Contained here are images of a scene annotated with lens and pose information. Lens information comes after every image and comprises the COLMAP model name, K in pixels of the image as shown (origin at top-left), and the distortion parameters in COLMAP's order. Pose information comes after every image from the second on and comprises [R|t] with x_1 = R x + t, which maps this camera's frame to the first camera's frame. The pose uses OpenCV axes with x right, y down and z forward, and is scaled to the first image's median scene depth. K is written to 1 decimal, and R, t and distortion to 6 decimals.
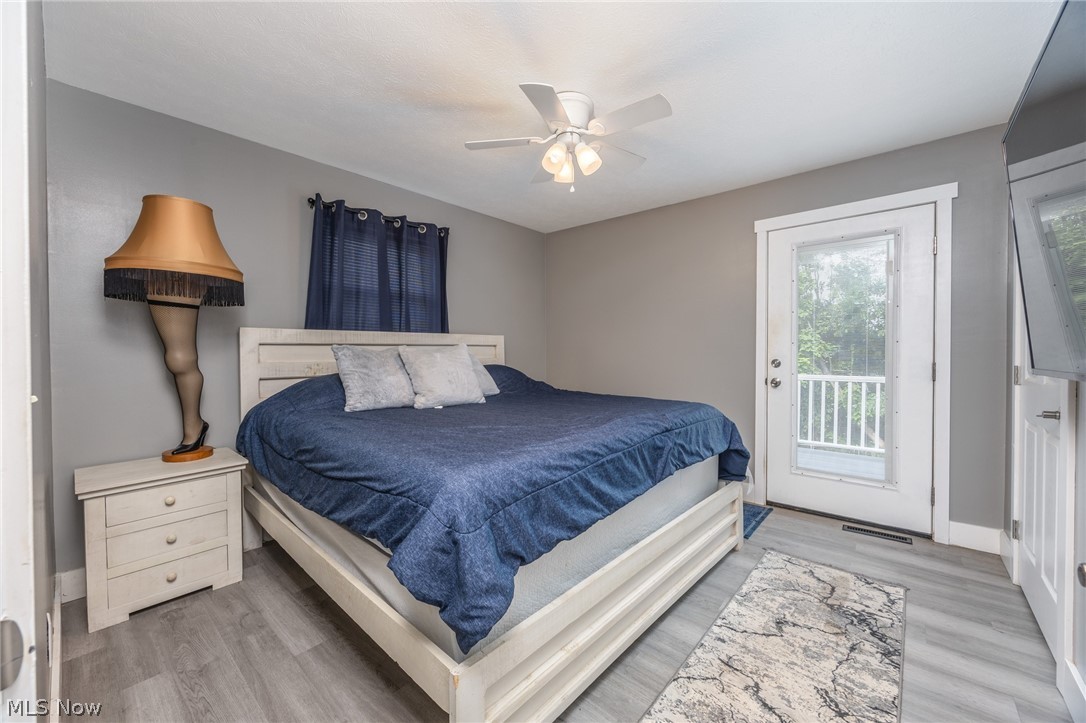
lens RADIAL K [[413.7, 0, 554.4], [0, 413.7, 359.7], [0, 0, 1]] dist [-0.007347, 0.000789]
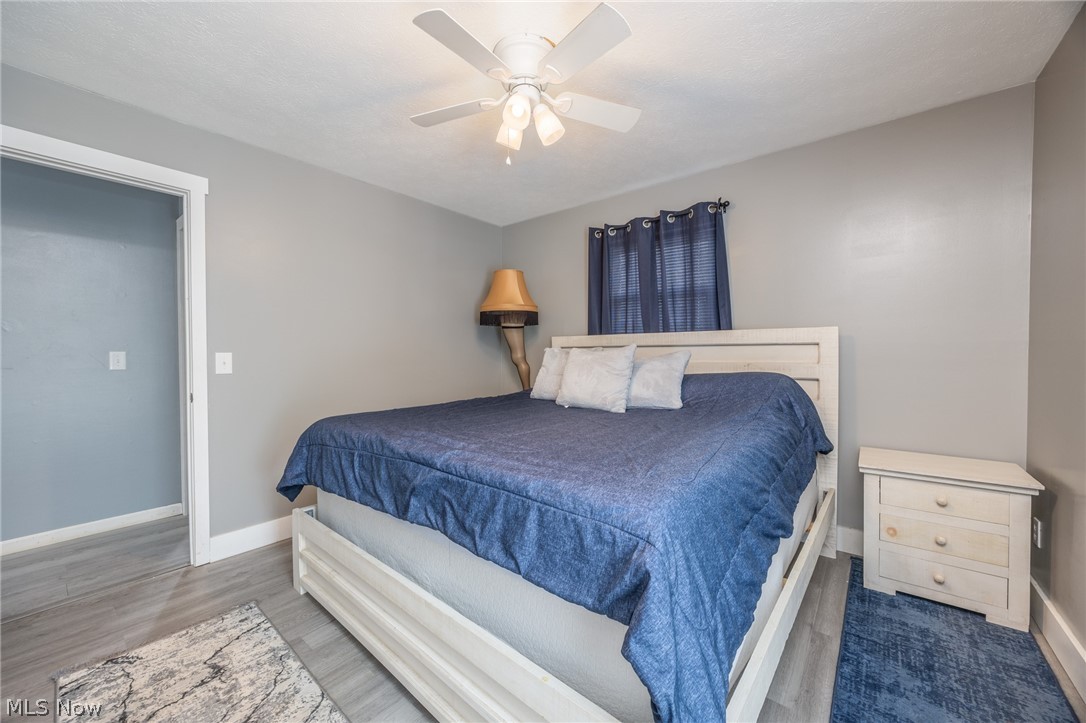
lens RADIAL K [[413.7, 0, 534.6], [0, 413.7, 357.9], [0, 0, 1]] dist [-0.007347, 0.000789]
pose [[0.013206, 0.017939, -0.999752, 0.914577], [-0.013722, 0.999748, 0.017757, -0.031140], [0.999819, 0.013484, 0.013449, 1.066924]]
